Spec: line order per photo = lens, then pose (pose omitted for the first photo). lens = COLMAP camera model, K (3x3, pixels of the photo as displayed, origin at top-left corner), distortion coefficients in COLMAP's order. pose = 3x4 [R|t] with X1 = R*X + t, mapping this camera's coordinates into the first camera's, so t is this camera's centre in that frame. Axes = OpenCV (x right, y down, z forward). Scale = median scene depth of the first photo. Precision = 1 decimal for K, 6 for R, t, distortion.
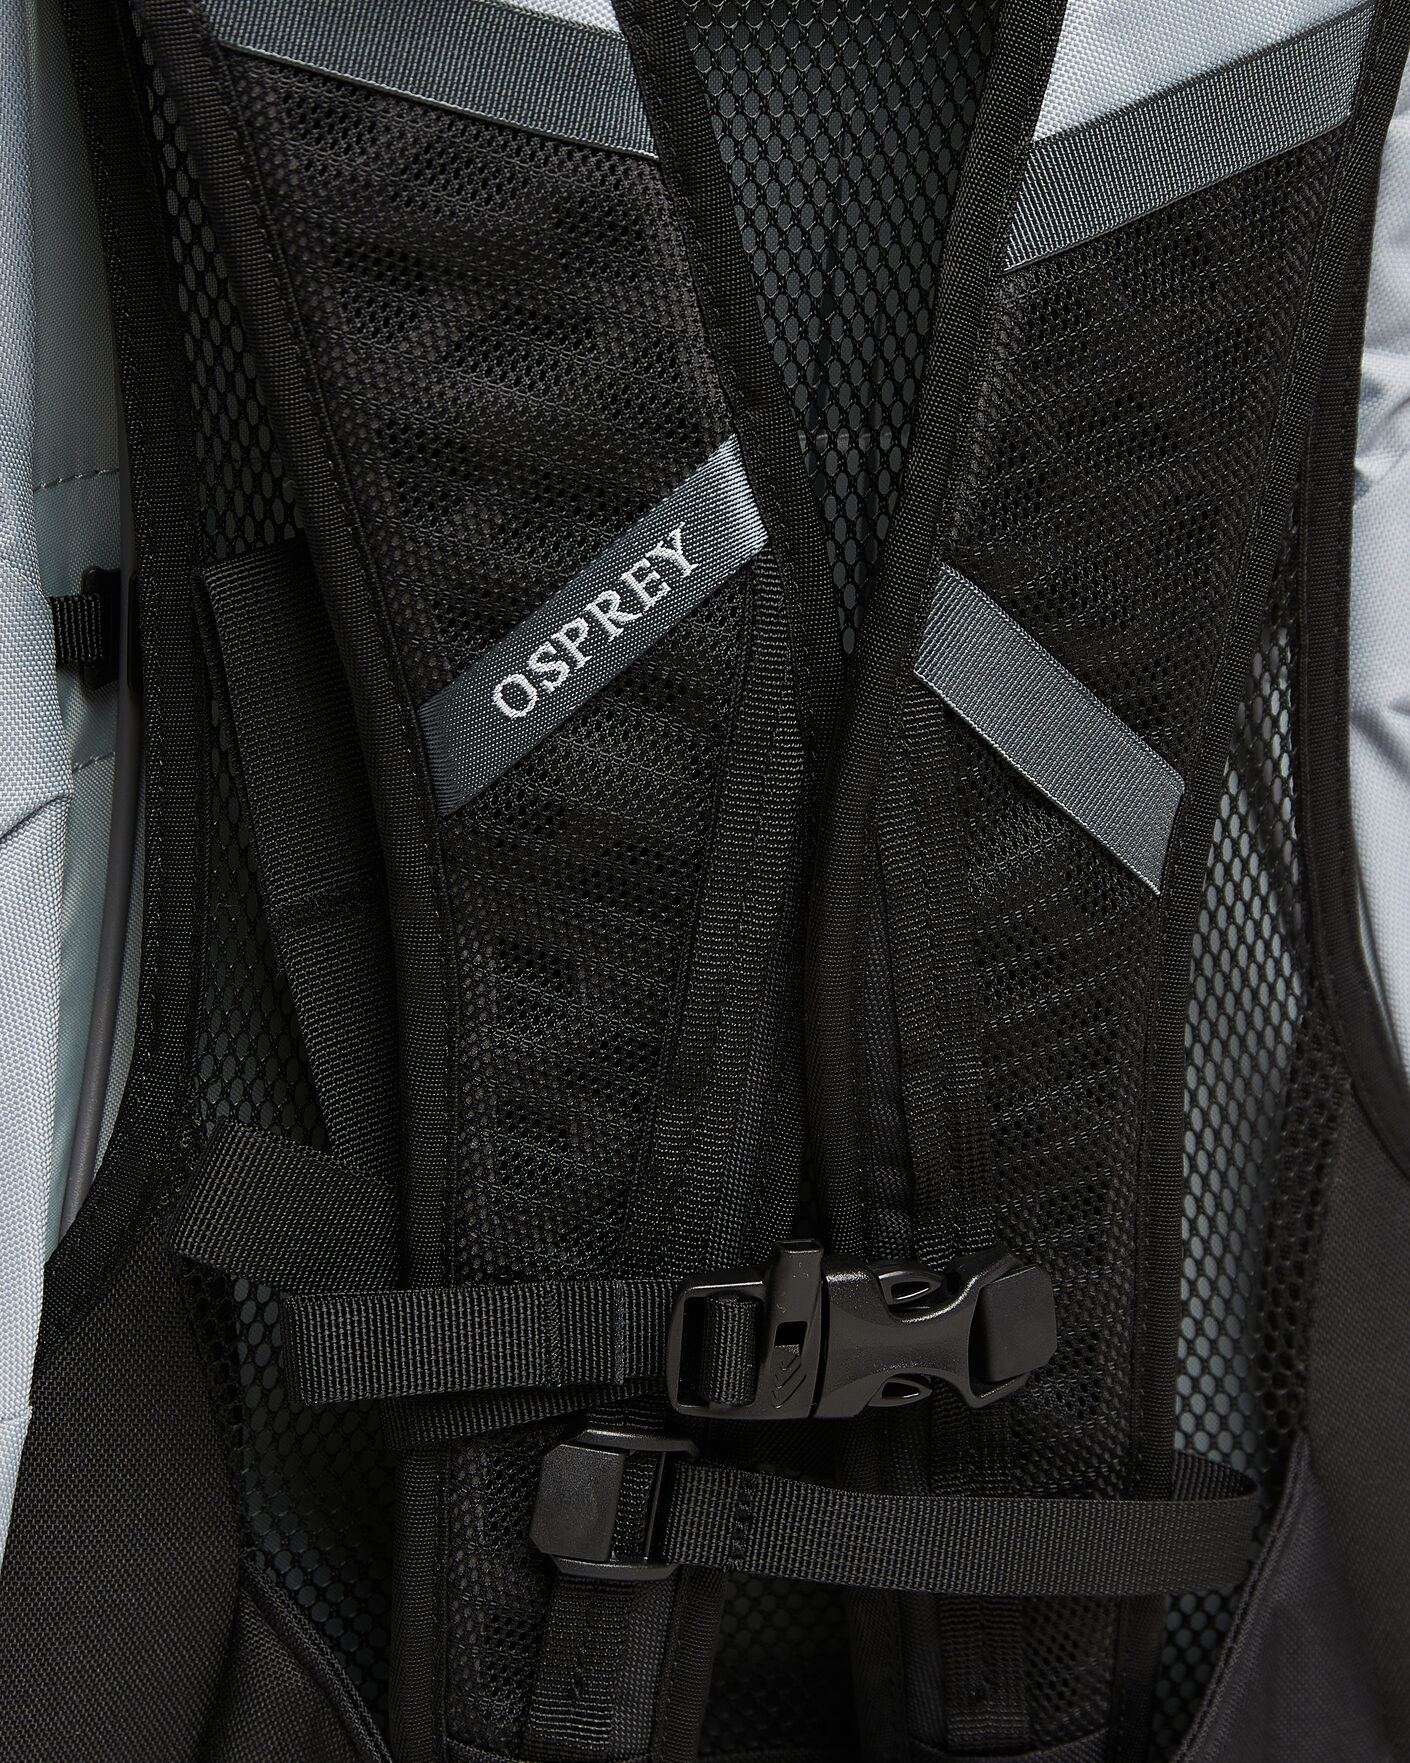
lens RADIAL K [[5662.2, 0, 705.0], [0, 5662.2, 881.5], [0, 0, 1]] dist [-0.147024, -1.215292]
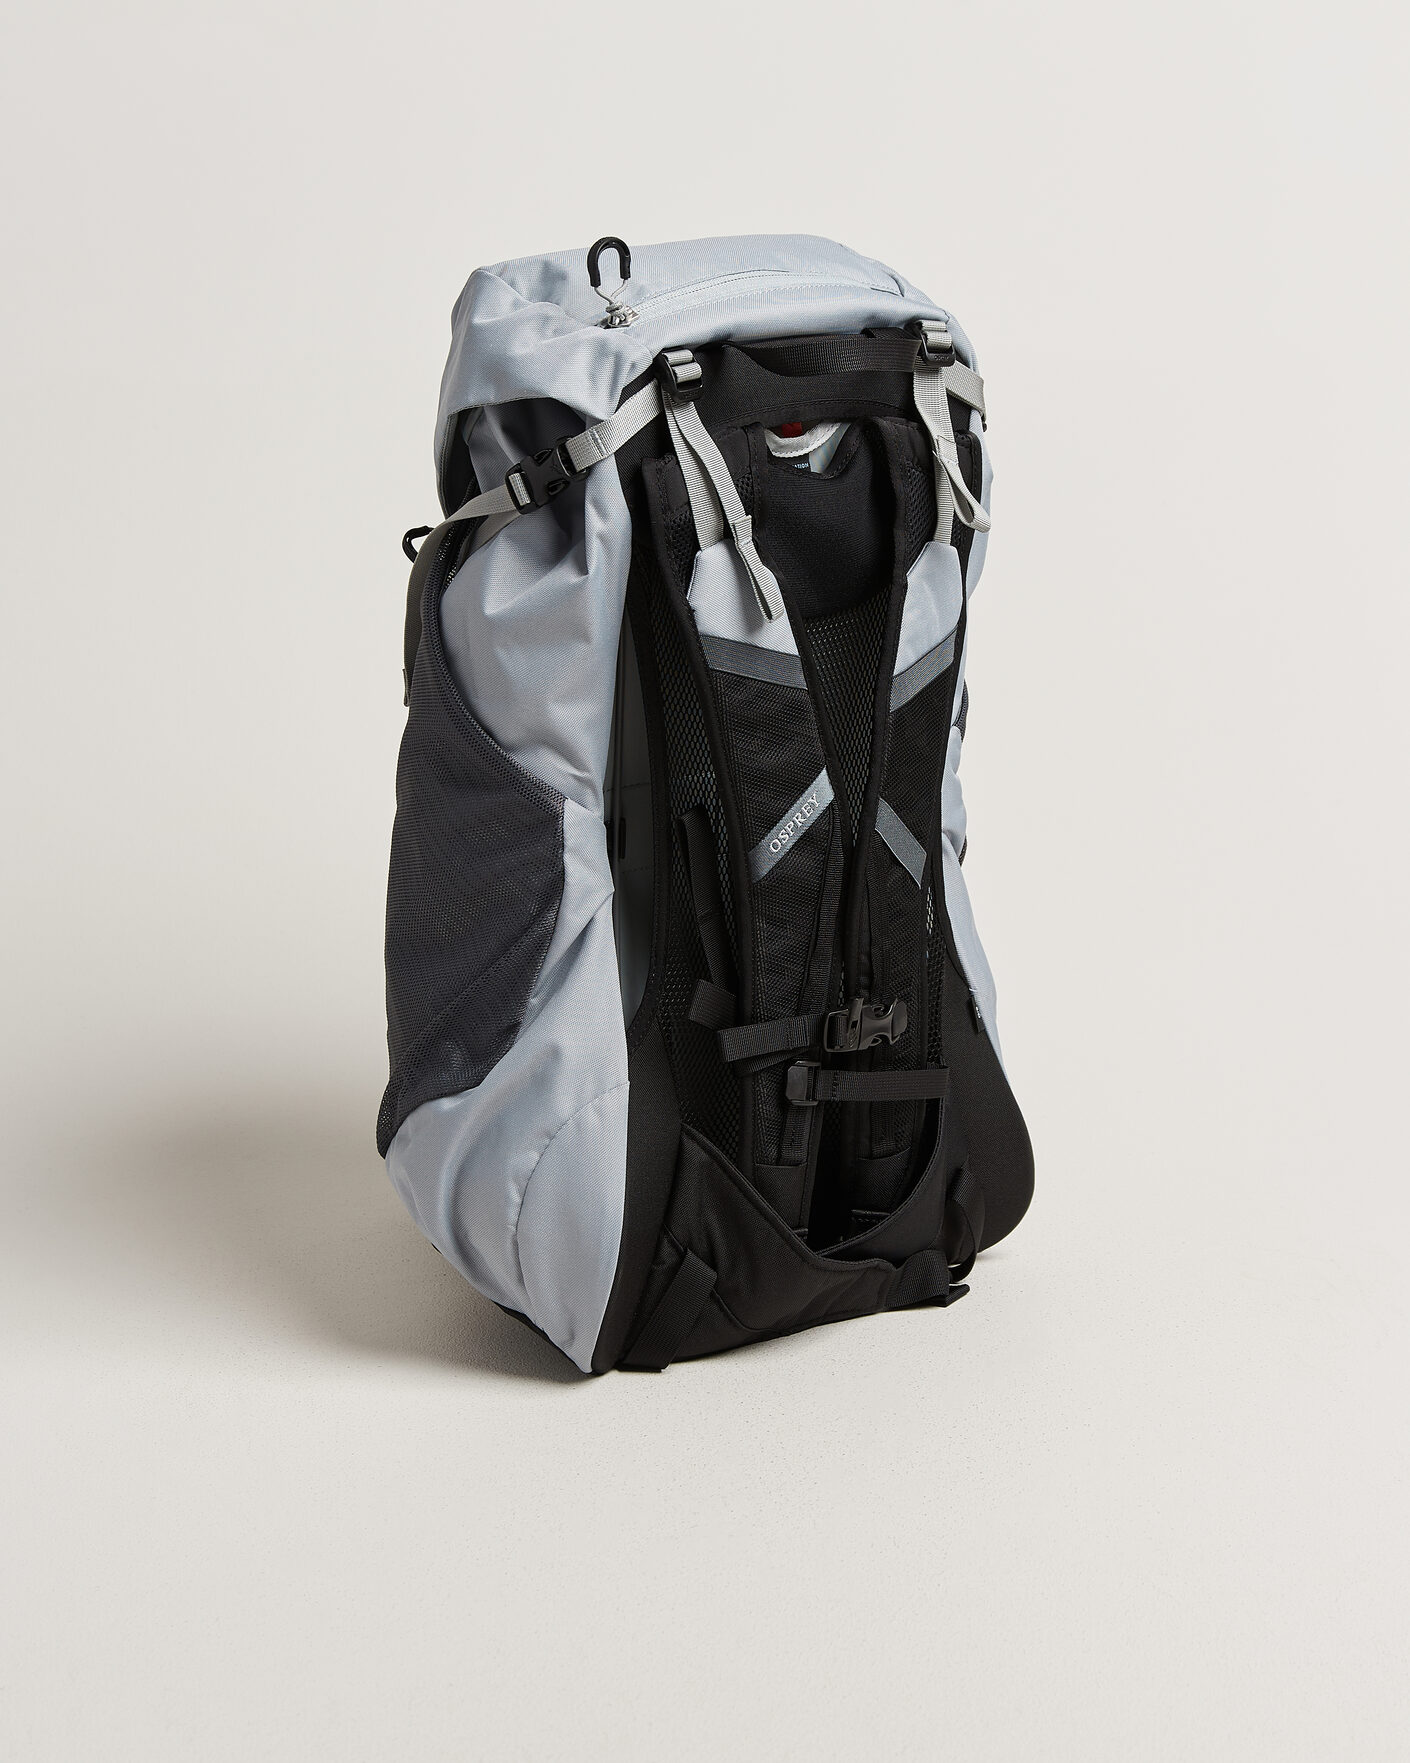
lens RADIAL K [[5662.2, 0, 705.0], [0, 5662.2, 881.5], [0, 0, 1]] dist [-0.147024, -1.215292]
pose [[0.892566, -0.089030, 0.442040, -1.575438], [0.116398, 0.992582, -0.035118, 0.103728], [-0.435634, 0.082798, 0.896308, -2.047060]]
